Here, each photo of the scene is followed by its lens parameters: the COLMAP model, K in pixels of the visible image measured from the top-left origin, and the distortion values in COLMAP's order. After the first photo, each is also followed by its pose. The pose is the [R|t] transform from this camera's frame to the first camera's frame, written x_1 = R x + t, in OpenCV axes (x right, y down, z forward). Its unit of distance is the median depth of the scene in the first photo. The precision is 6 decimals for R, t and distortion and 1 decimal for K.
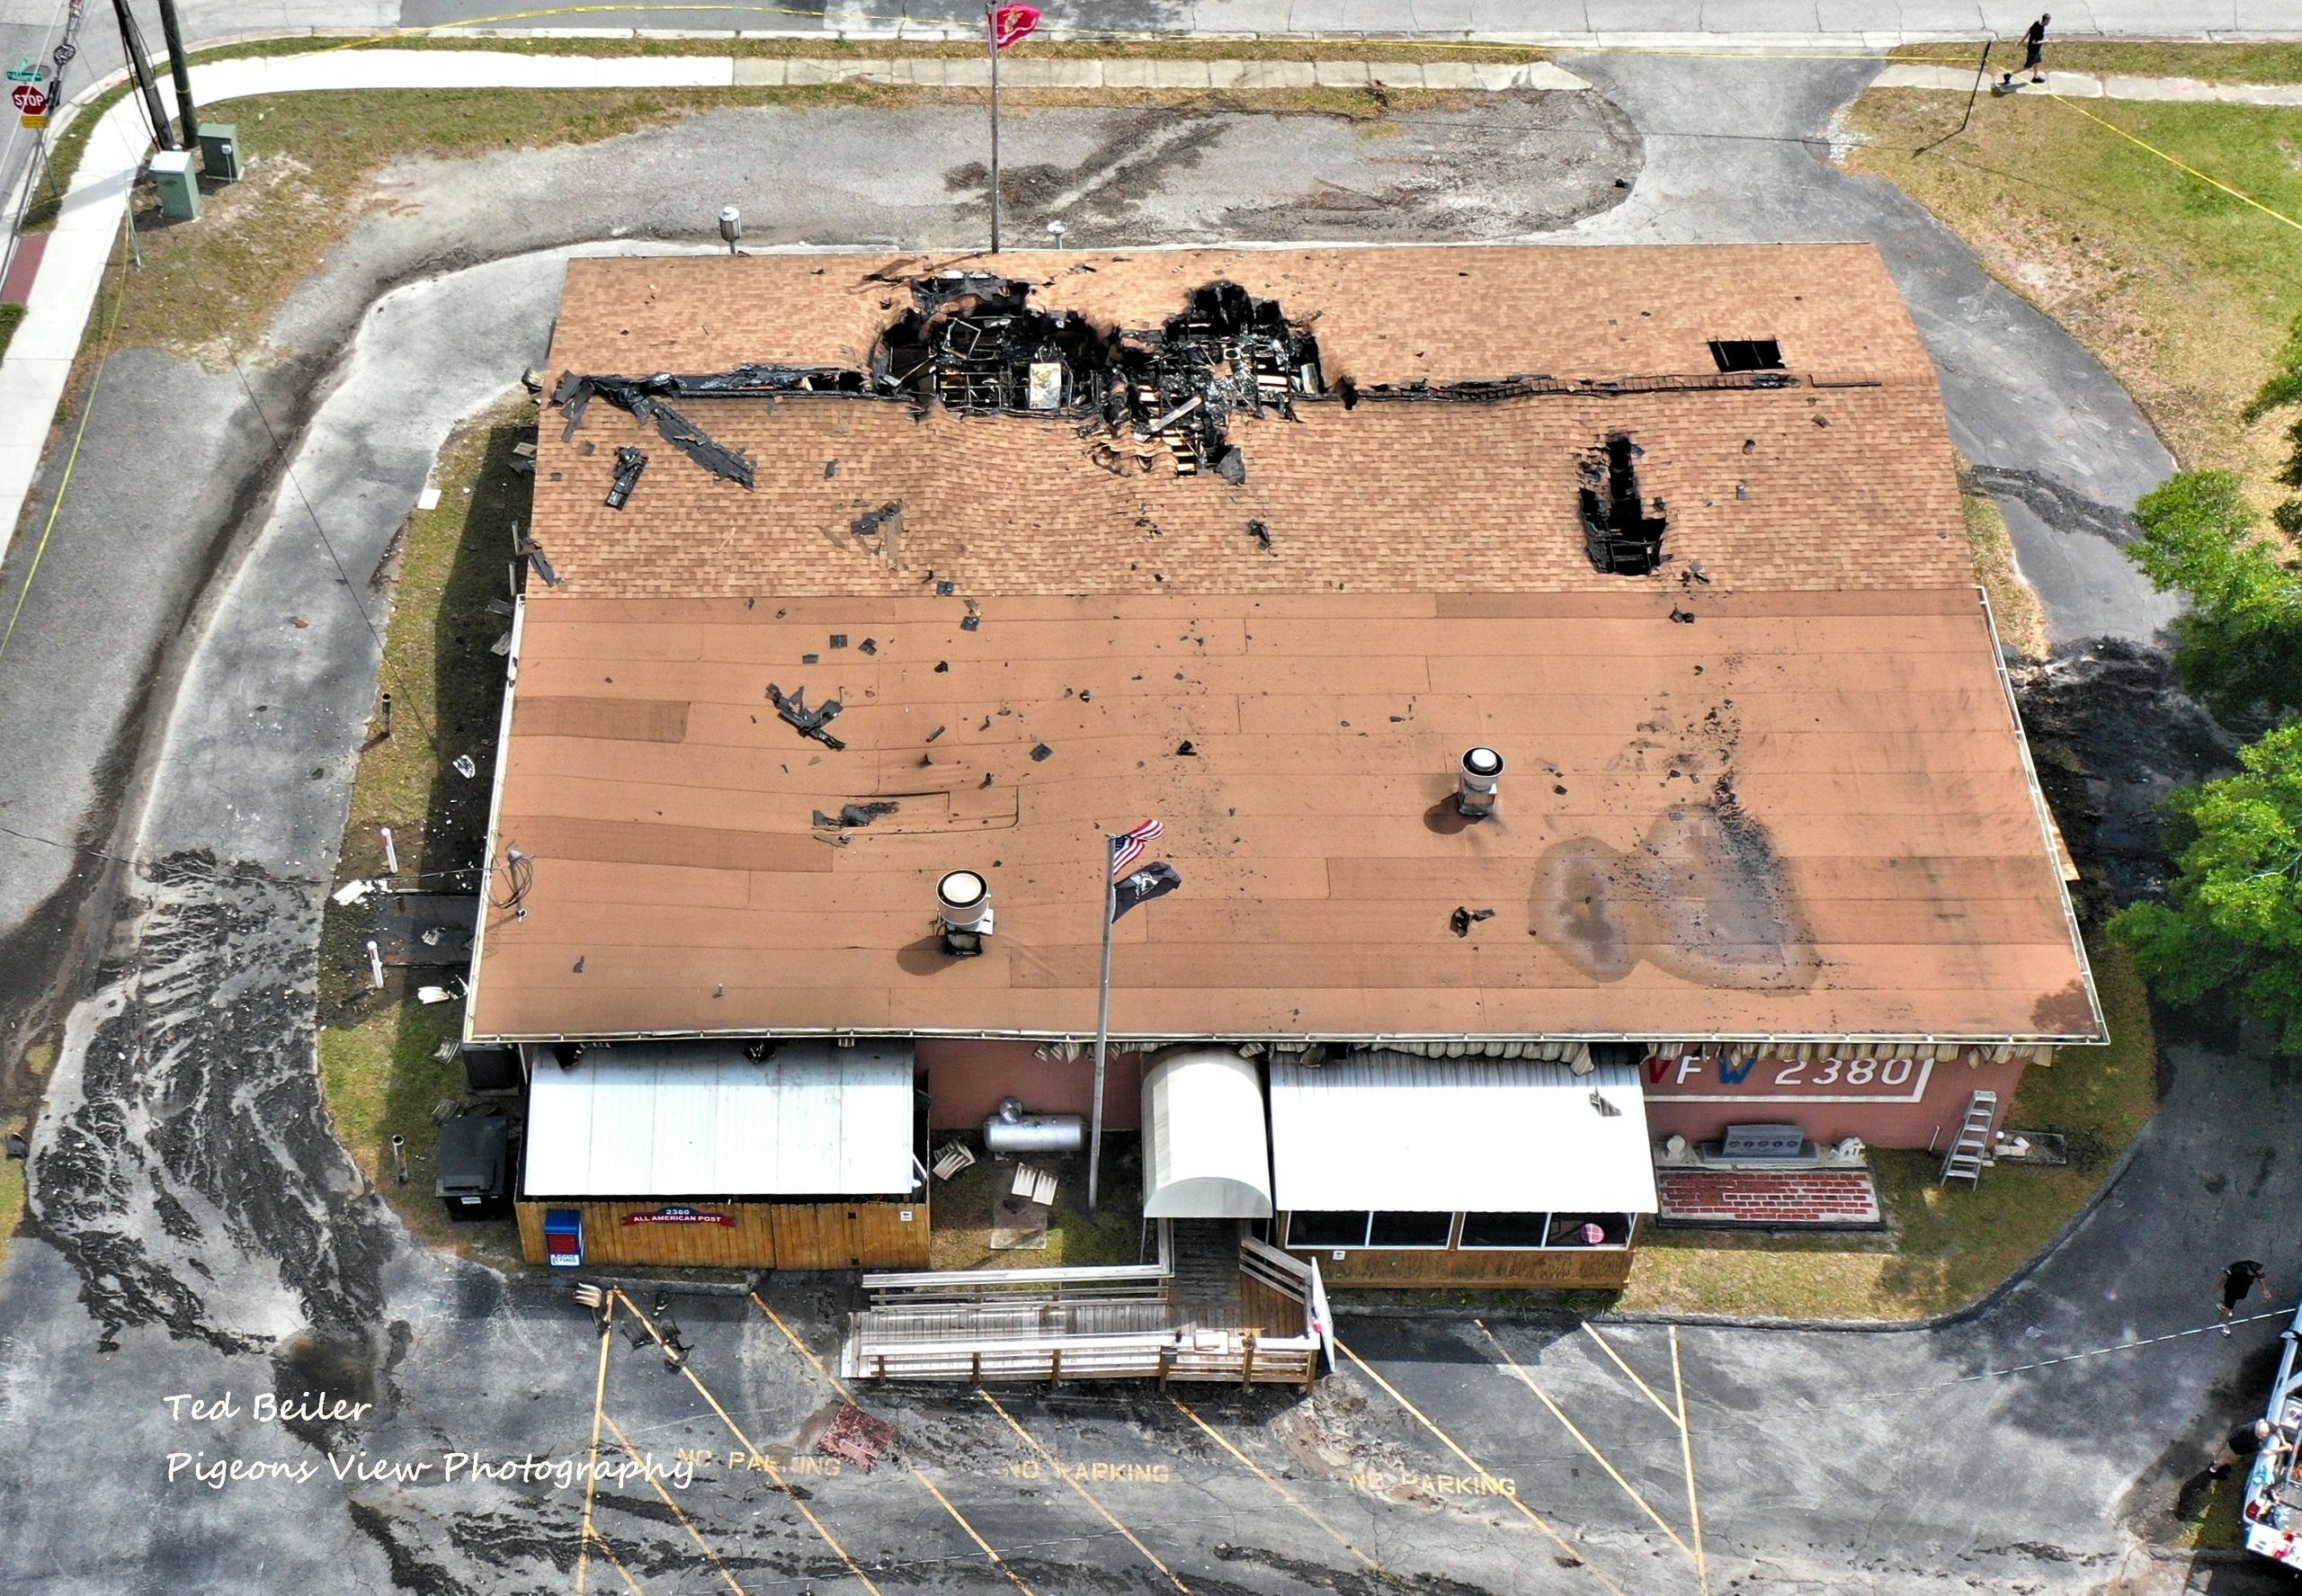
lens RADIAL K [[3133.3, 0, 840.5], [0, 3133.3, 944.6], [0, 0, 1]] dist [0.024587, 0.000000]
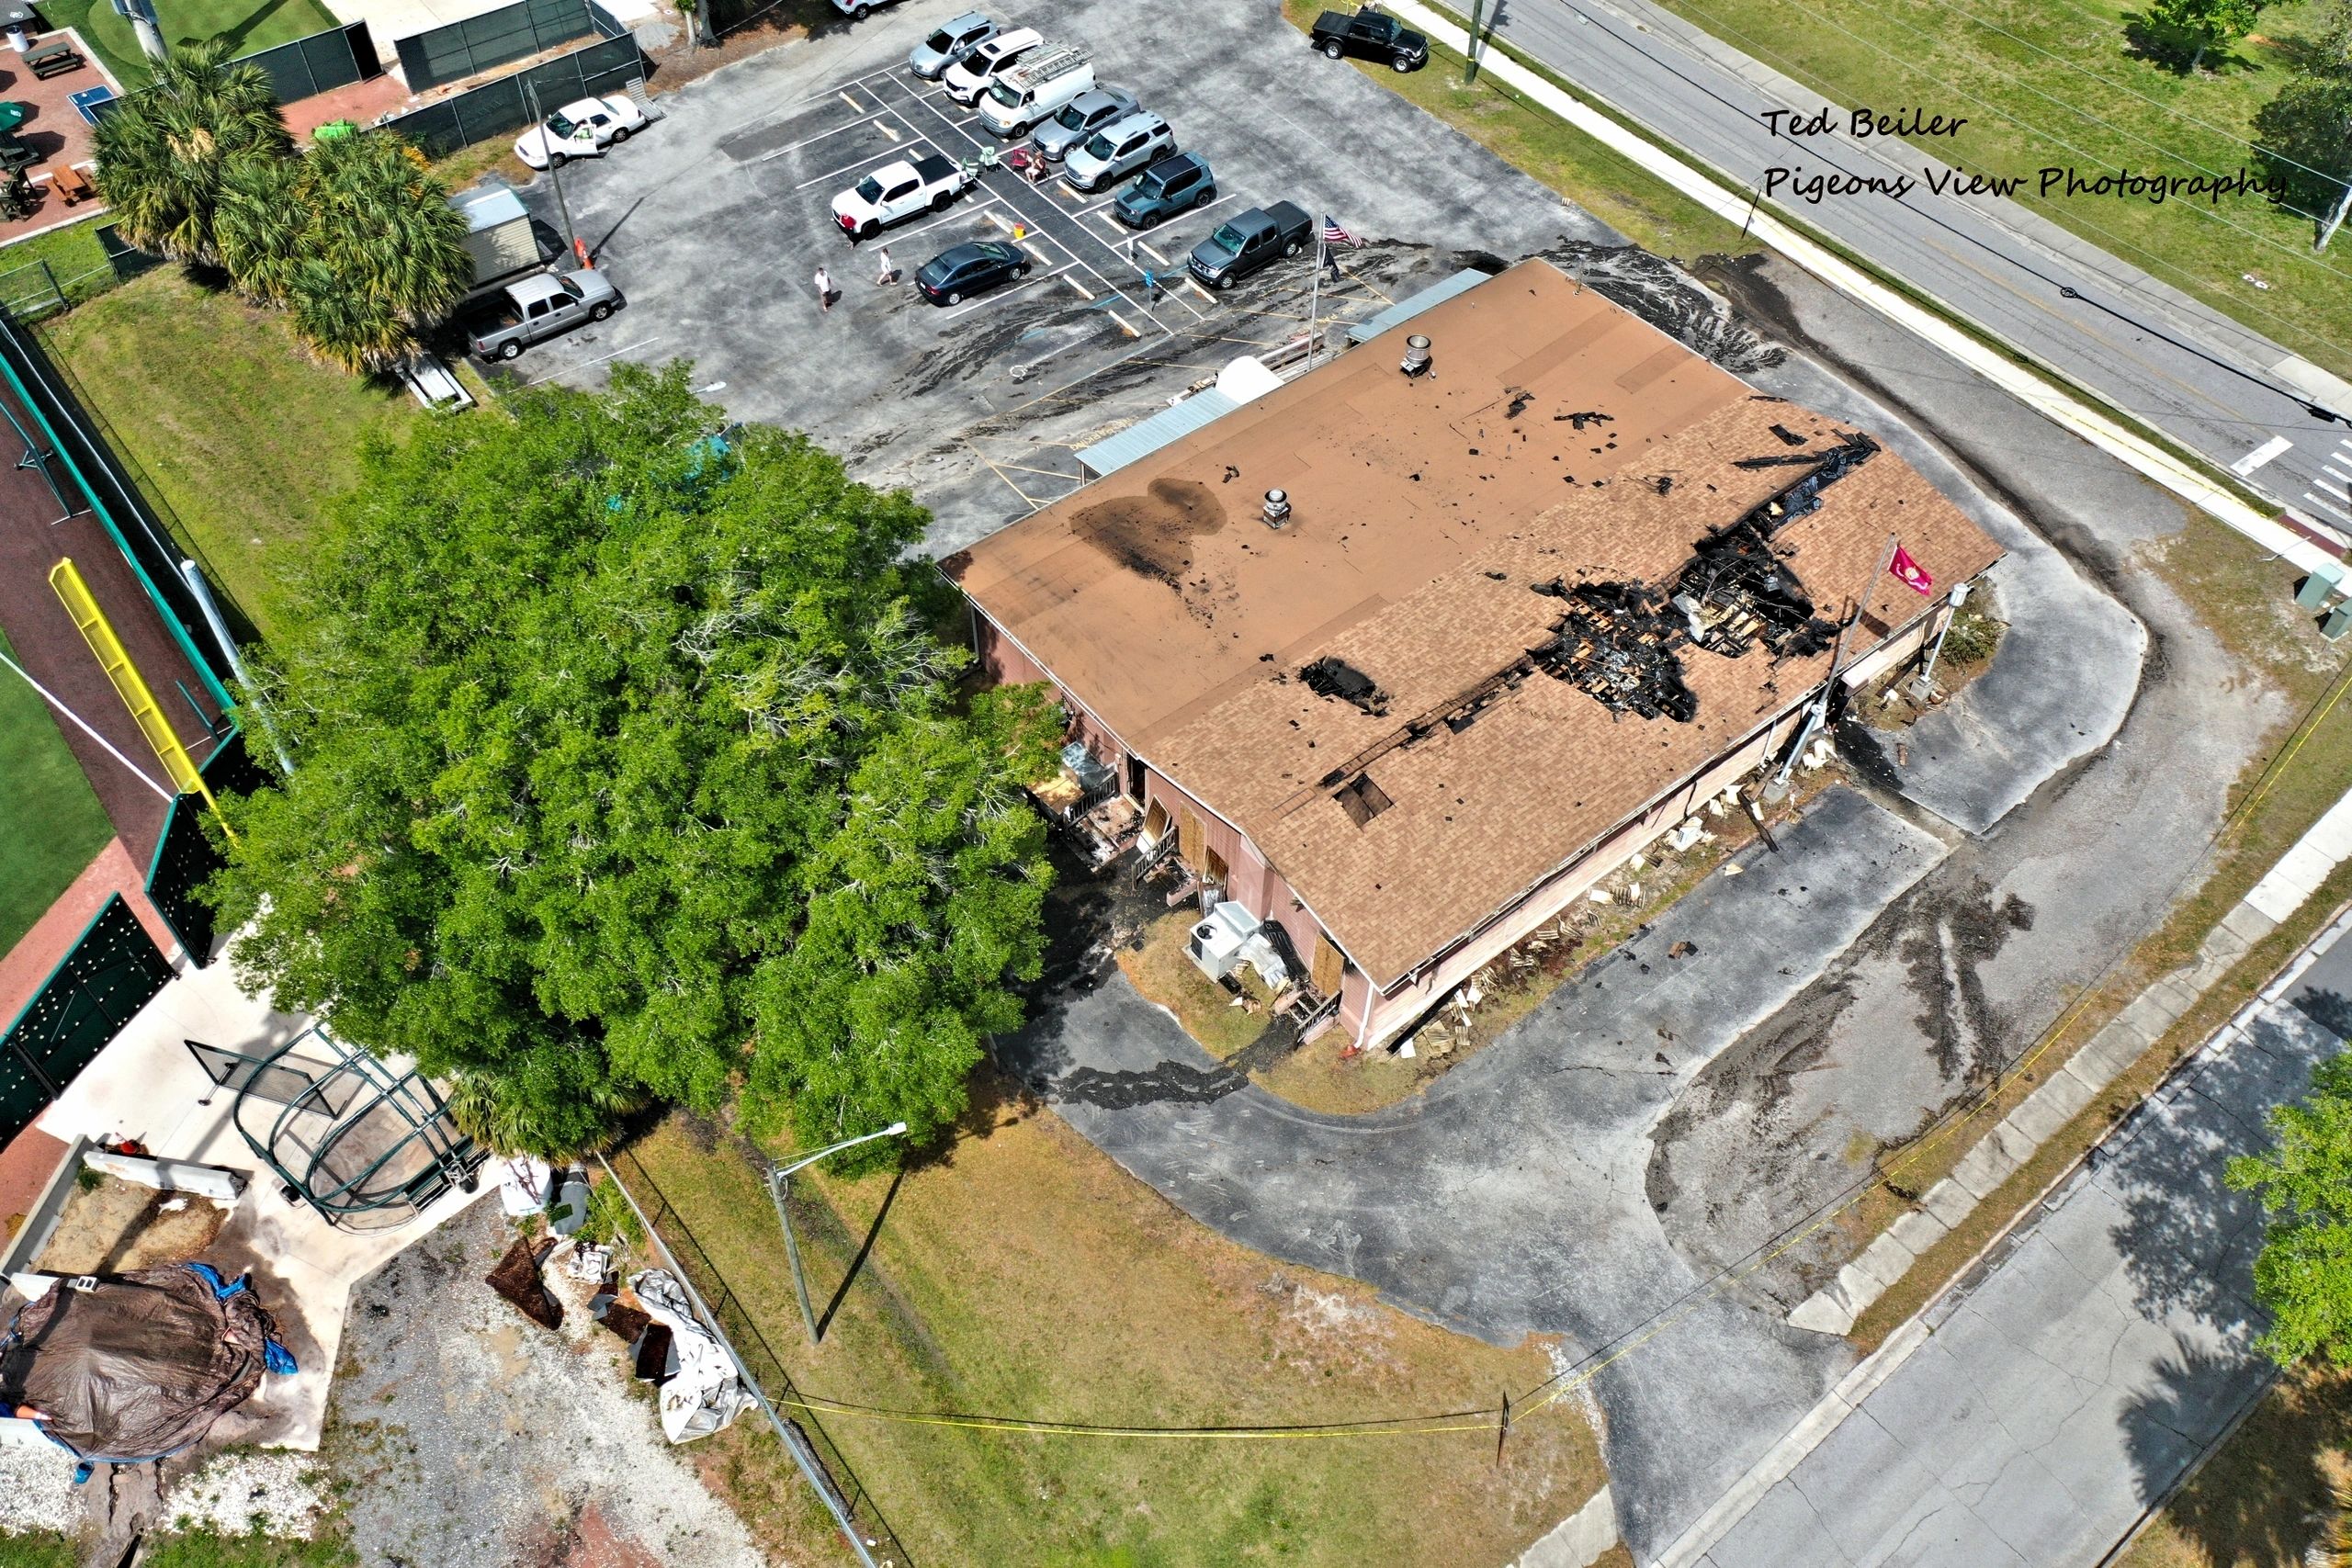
lens RADIAL K [[1840.2, 0, 1177.5], [0, 1840.2, 794.9], [0, 0, 1]] dist [0.022780, 0.007806]
pose [[-0.762229, 0.514511, -0.392793, 0.707557], [-0.487683, -0.057439, 0.871129, -0.908479], [0.425644, 0.855558, 0.294700, 0.750628]]
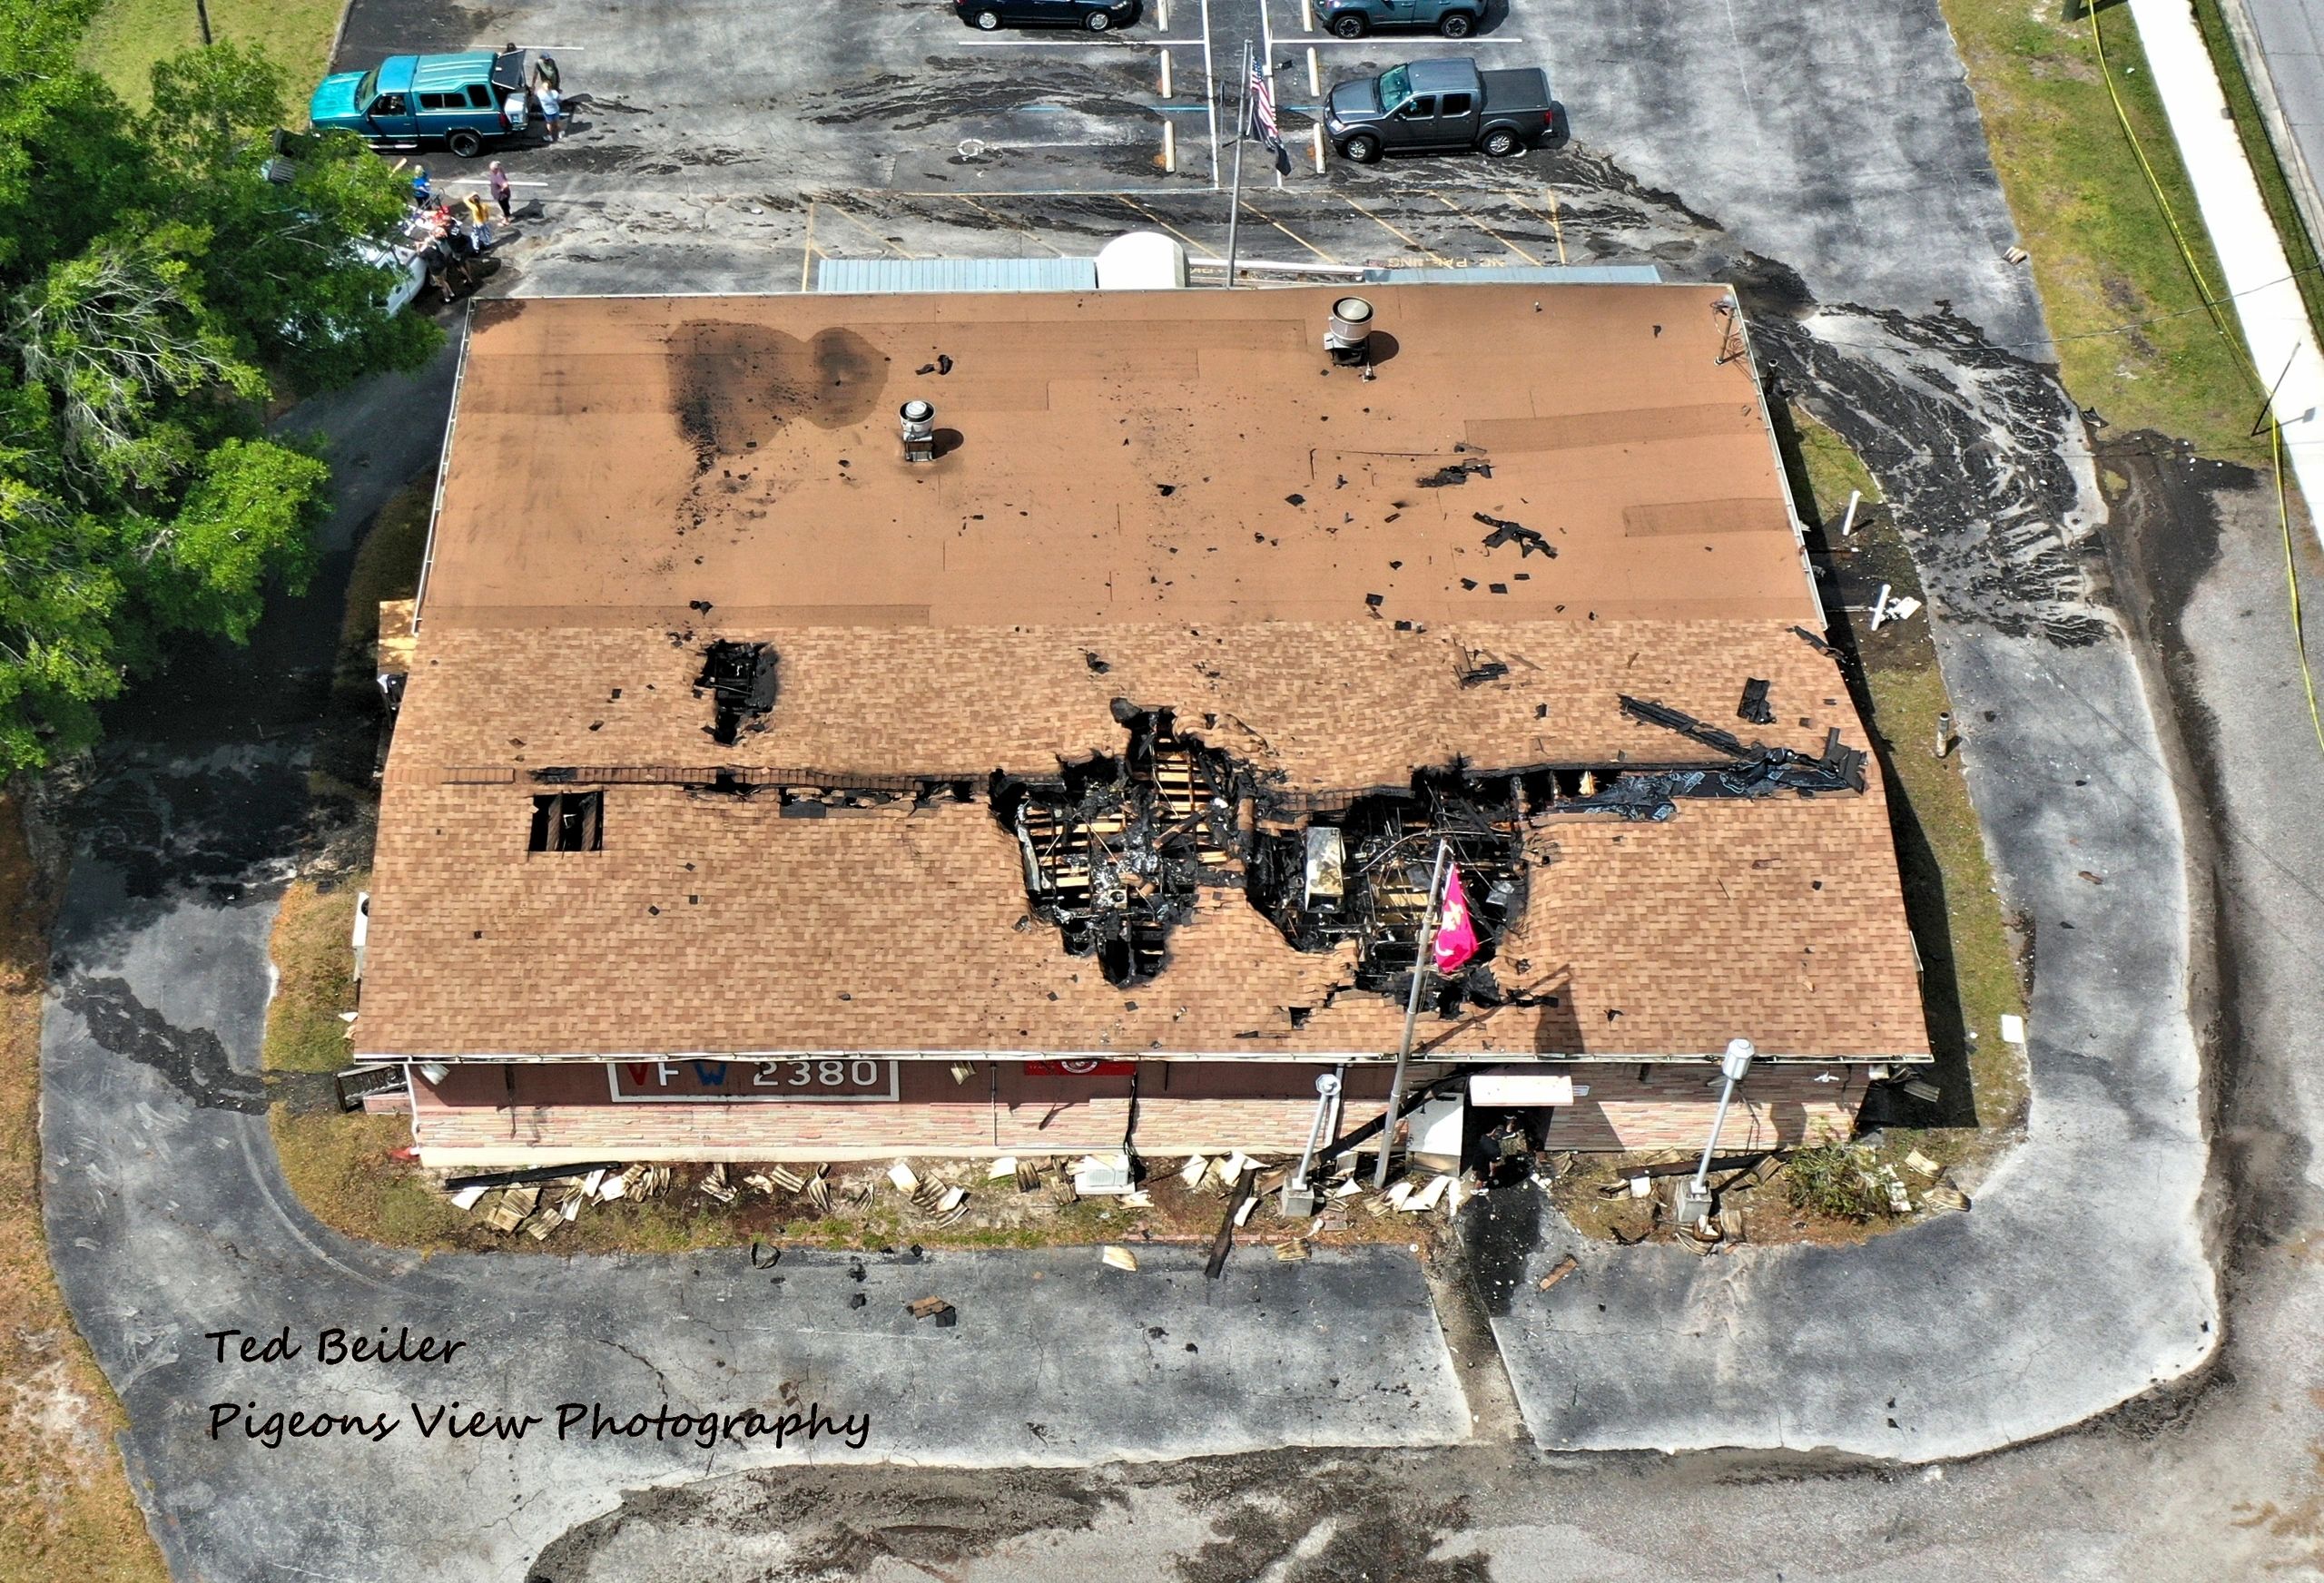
lens RADIAL K [[2994.1, 0, 876.6], [0, 2994.1, 888.7], [0, 0, 1]] dist [0.017976, 0.000000]
pose [[-0.998082, 0.047611, 0.039577, 0.171132], [0.030424, -0.179560, 0.983277, -1.102622], [0.053921, 0.982594, 0.177767, 0.906590]]
